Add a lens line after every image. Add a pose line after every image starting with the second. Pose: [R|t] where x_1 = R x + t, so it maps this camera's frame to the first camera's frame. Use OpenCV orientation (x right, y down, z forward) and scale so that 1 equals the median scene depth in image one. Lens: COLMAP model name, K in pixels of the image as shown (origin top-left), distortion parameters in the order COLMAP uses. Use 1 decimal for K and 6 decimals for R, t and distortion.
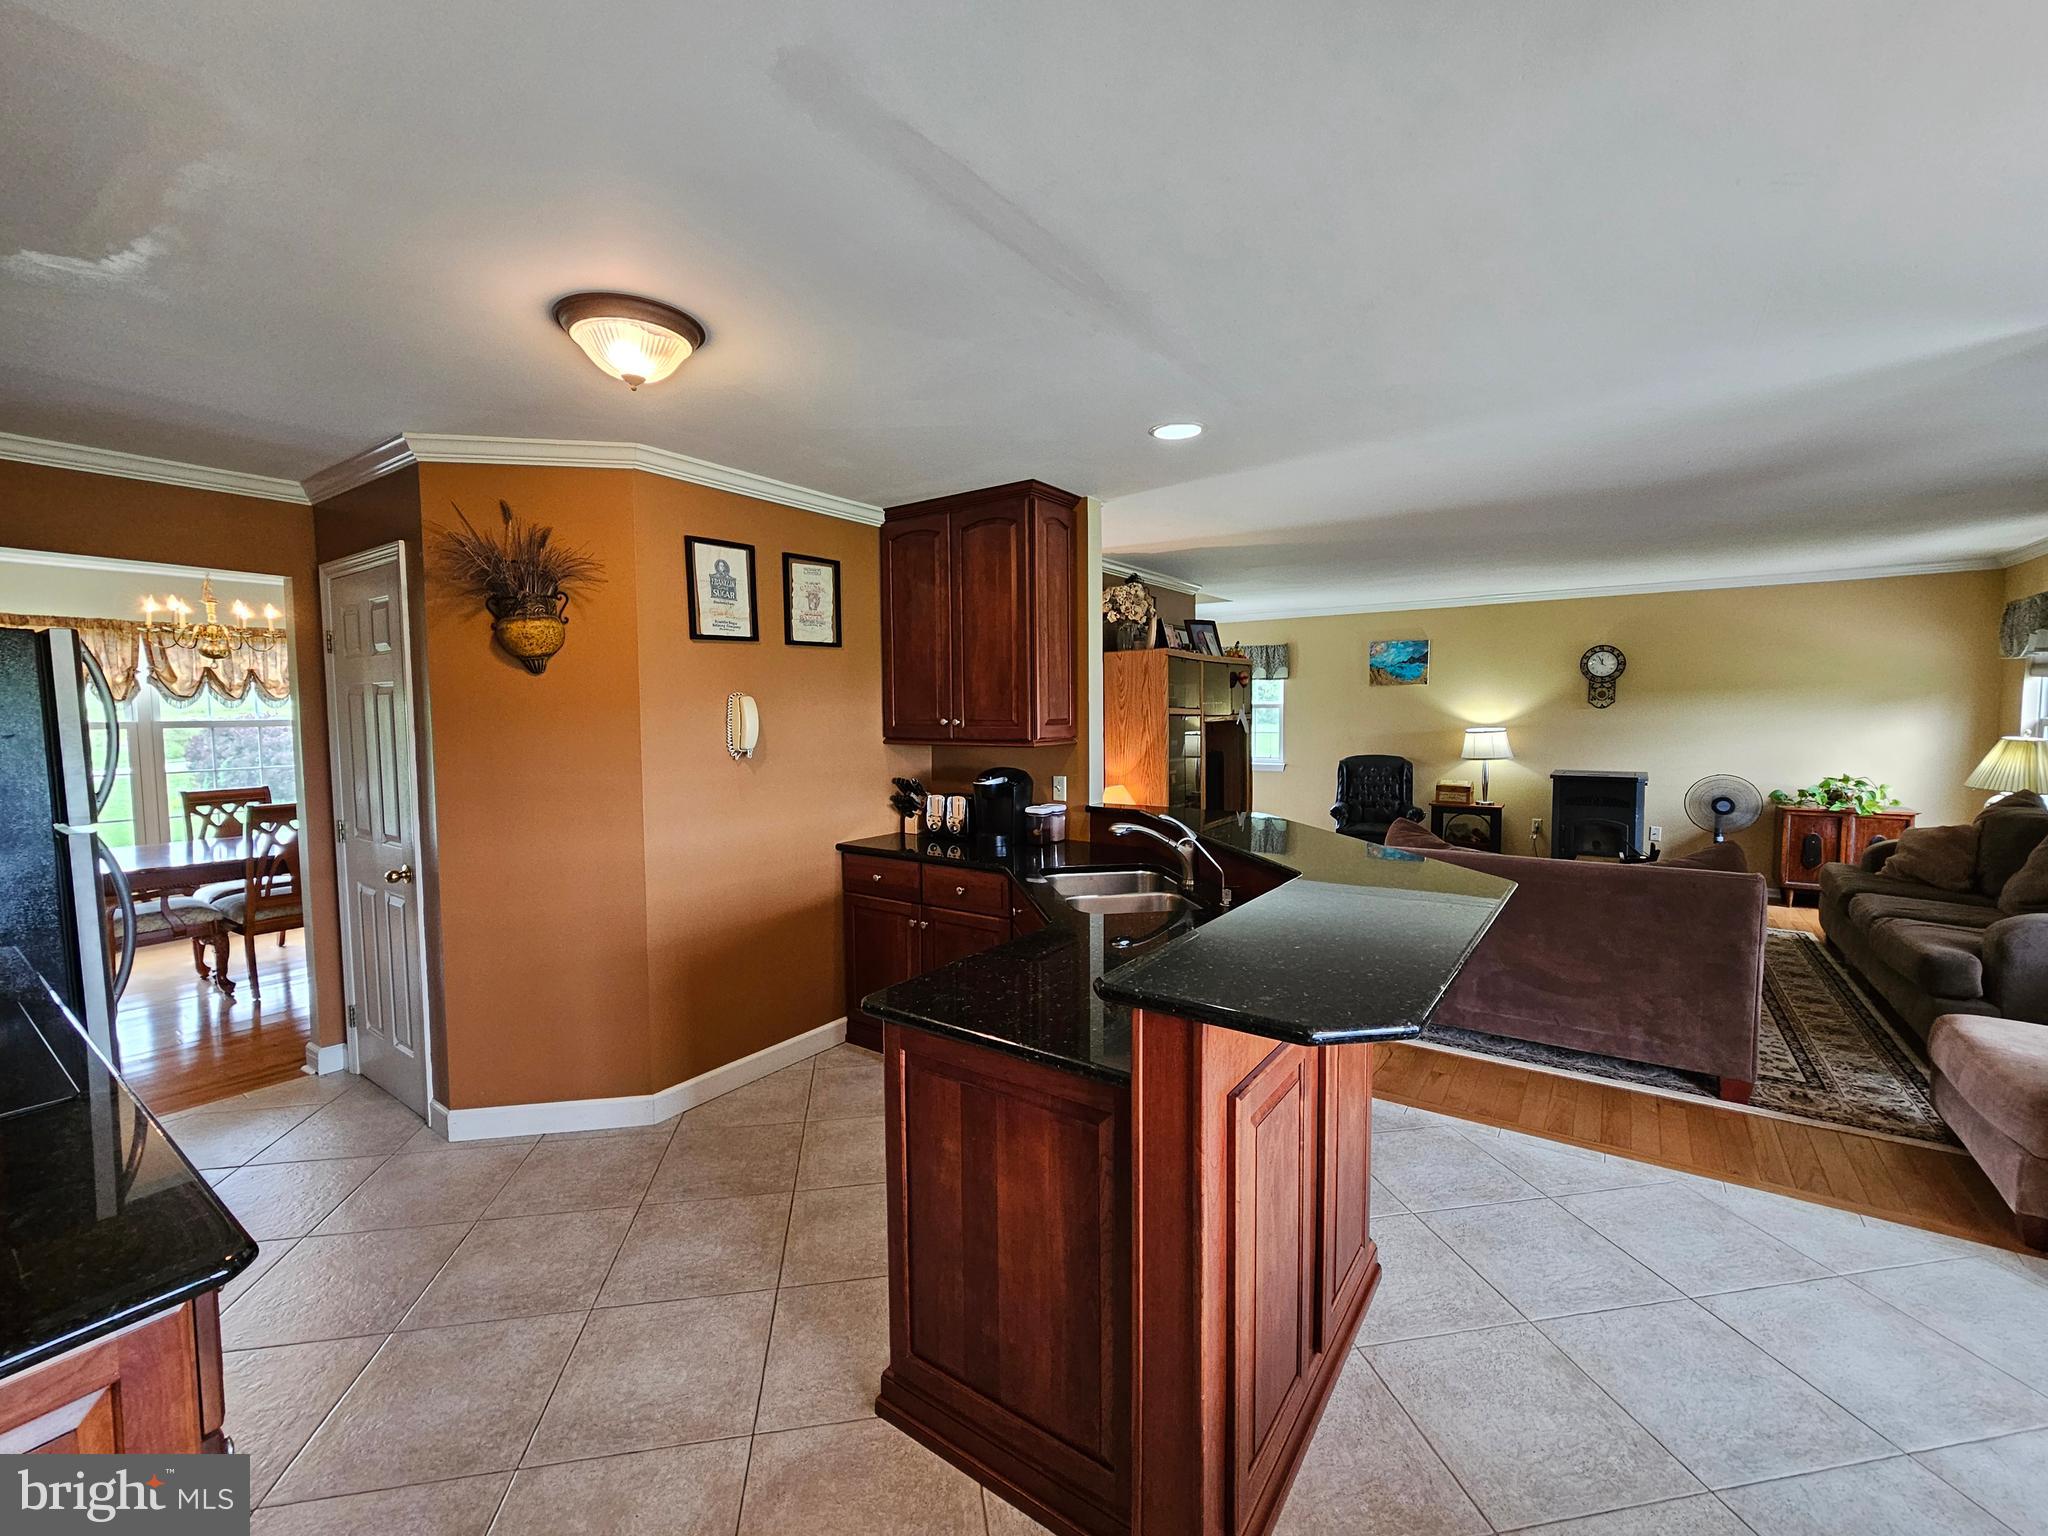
lens RADIAL K [[840.3, 0, 1015.5], [0, 840.3, 782.6], [0, 0, 1]] dist [0.000239, -0.000029]
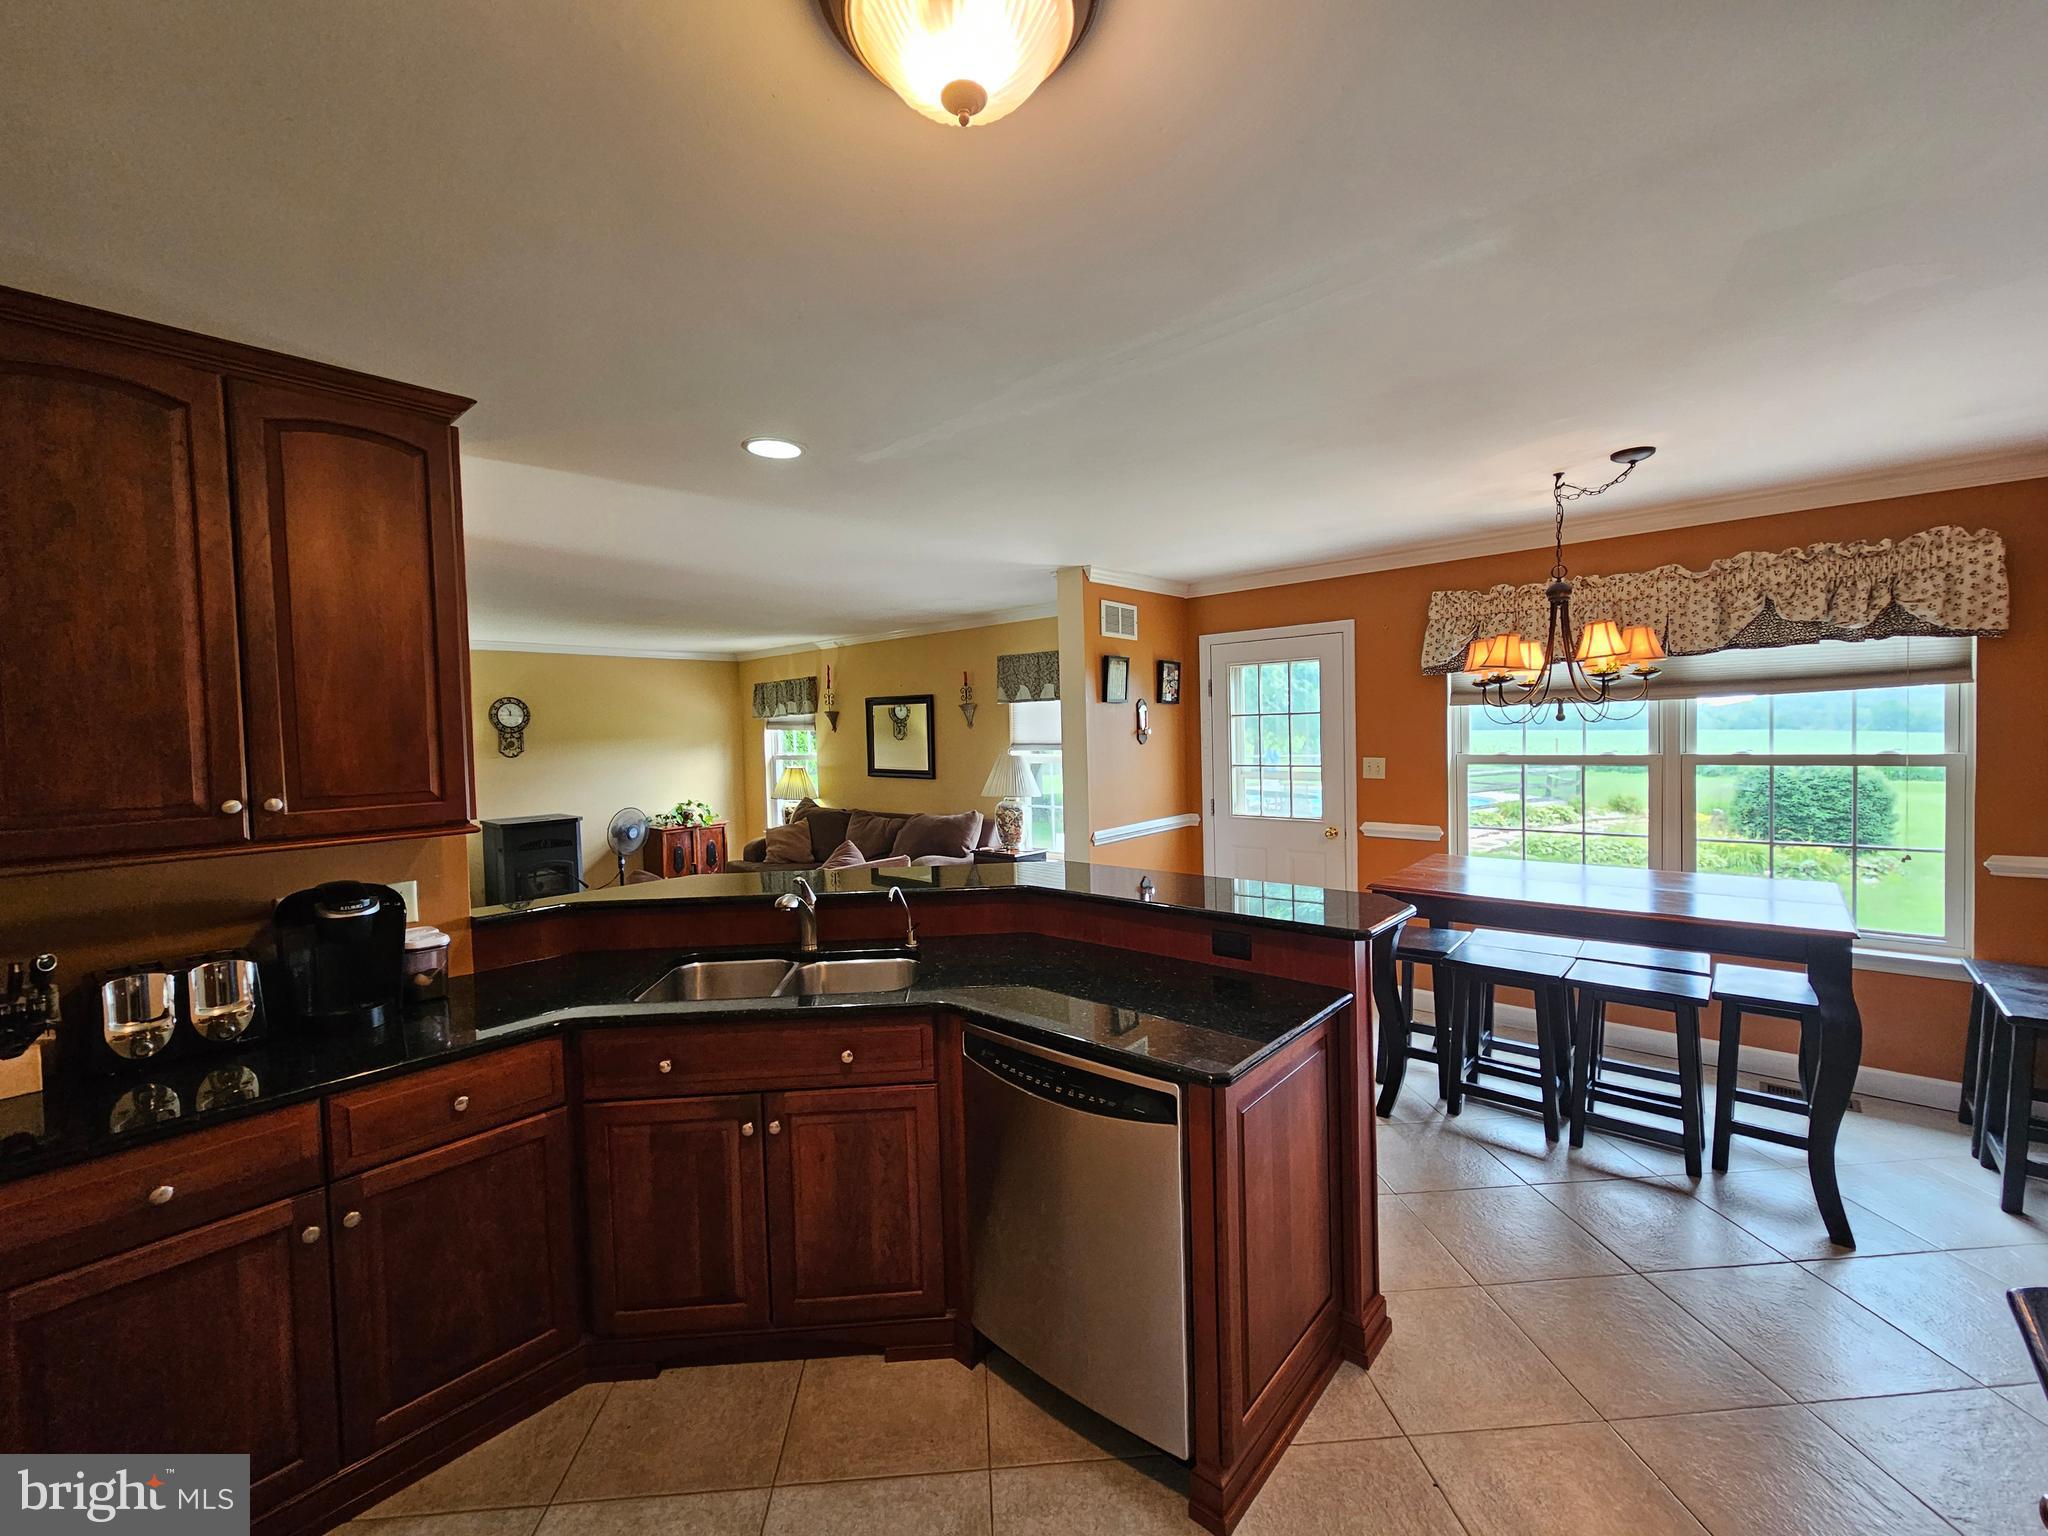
lens RADIAL K [[827.1, 0, 1024.0], [0, 827.1, 768.0], [0, 0, 1]] dist [0.000648, 0.000033]
pose [[0.102443, -0.037987, 0.994013, -0.489503], [0.115763, 0.992936, 0.026015, -0.052661], [-0.987980, 0.112404, 0.106117, 0.490368]]
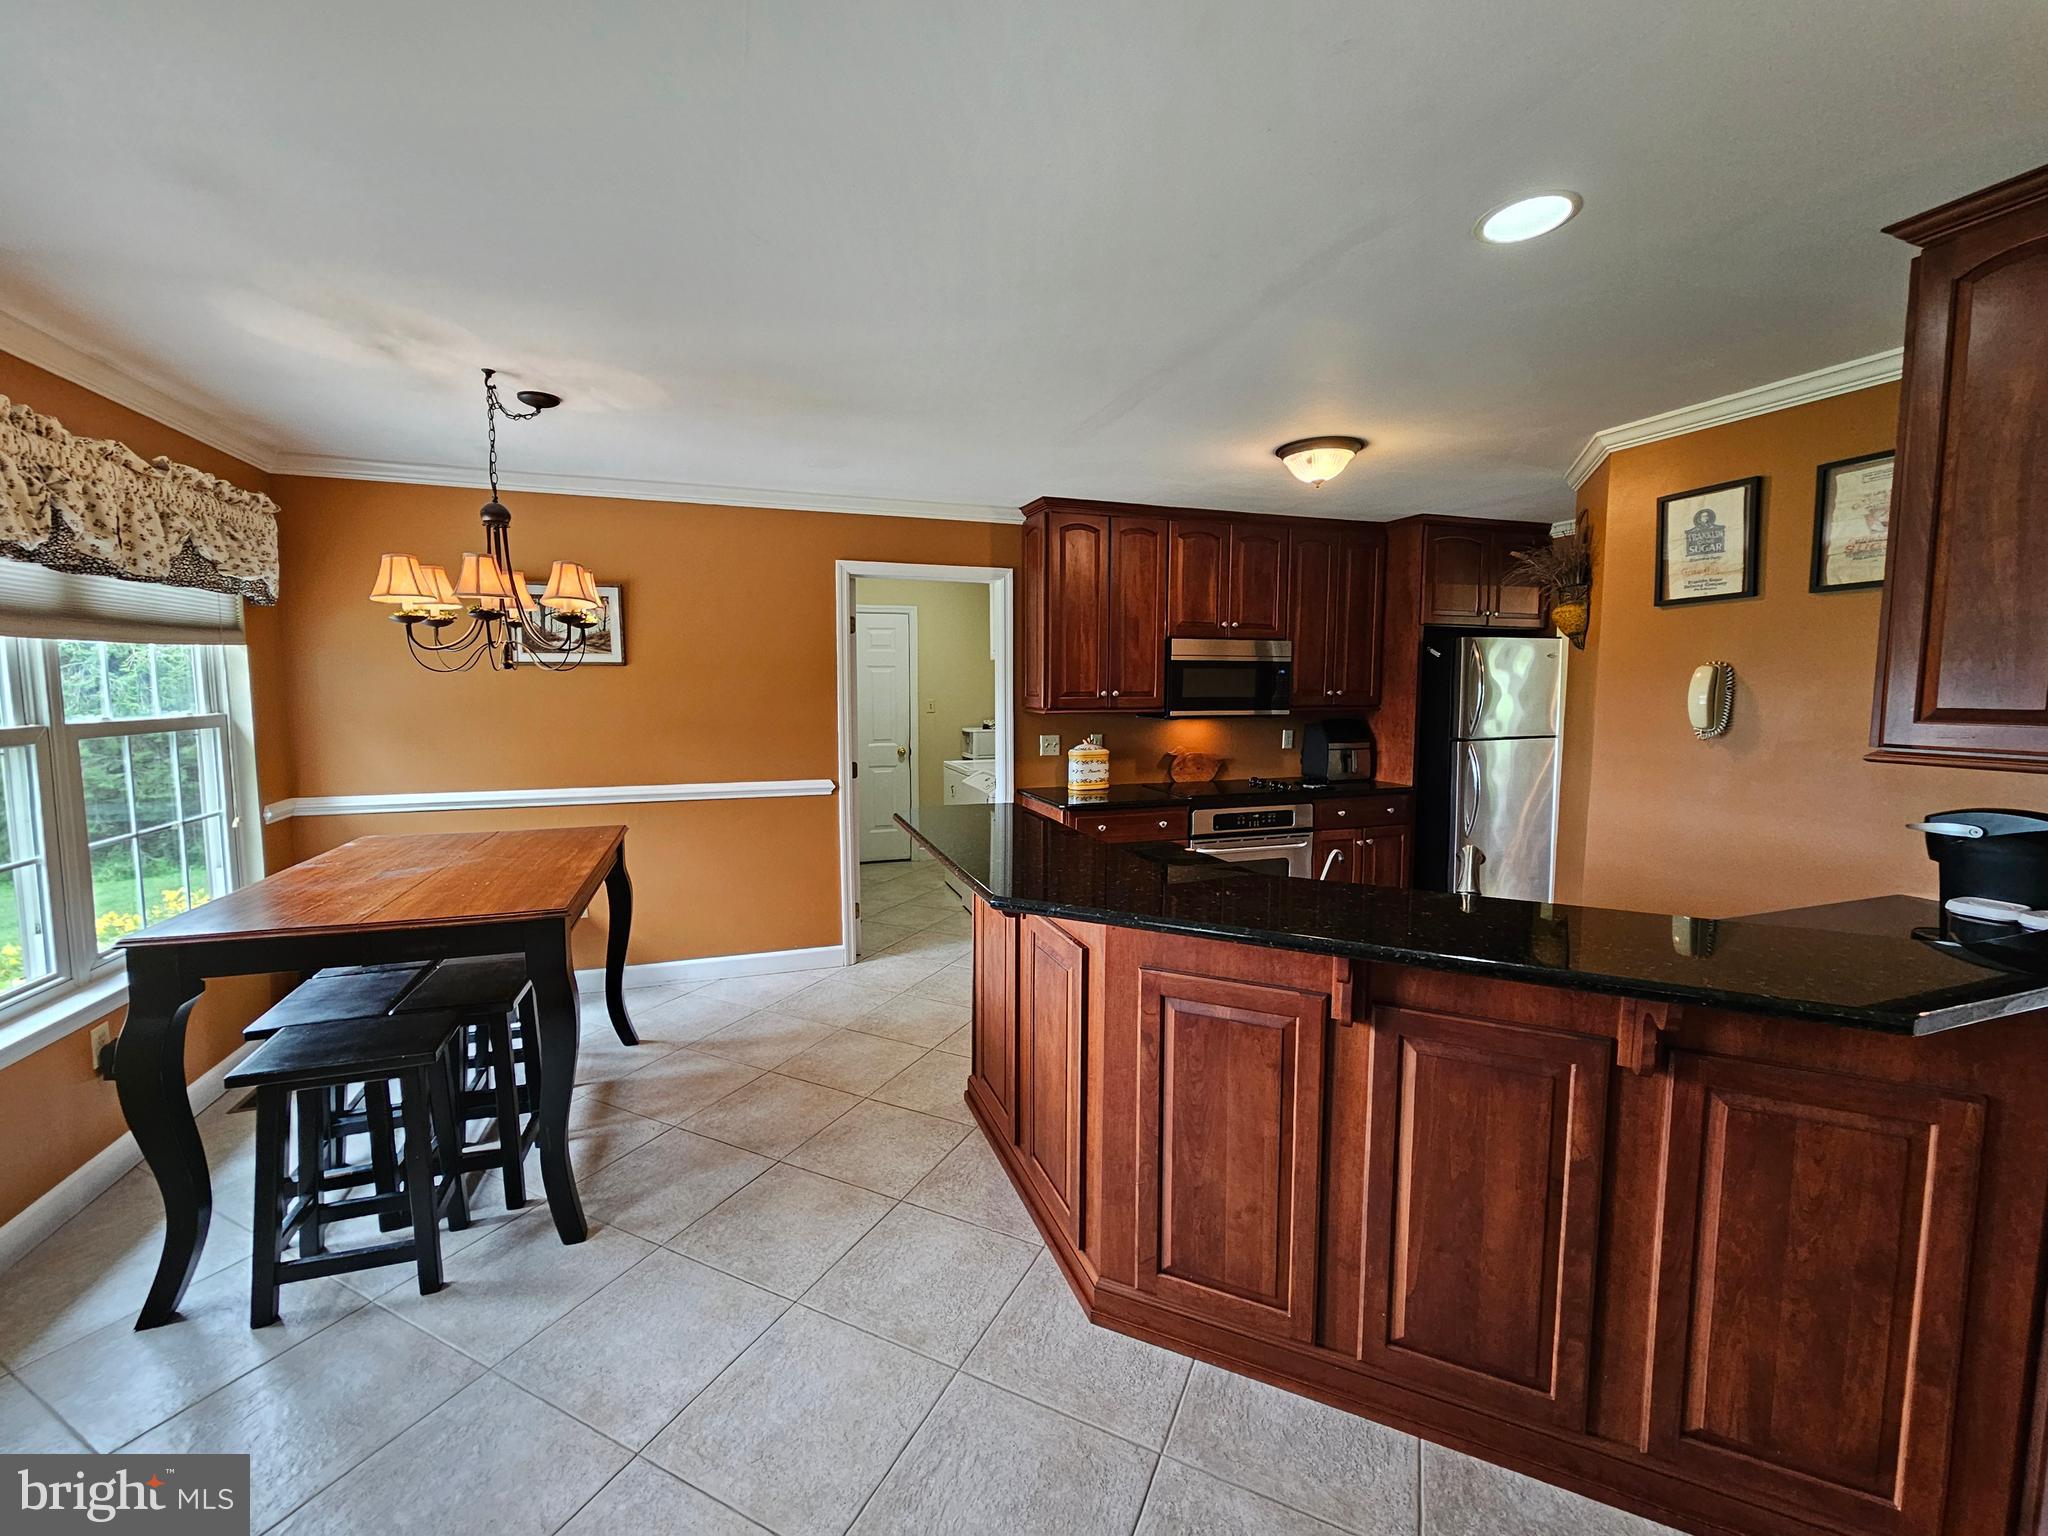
lens RADIAL K [[840.3, 0, 1015.5], [0, 840.3, 782.6], [0, 0, 1]] dist [0.000239, -0.000029]
pose [[-0.576216, 0.106291, -0.810356, 0.699175], [-0.070756, 0.981297, 0.179024, -0.078583], [0.814229, 0.160494, -0.557918, 0.819536]]
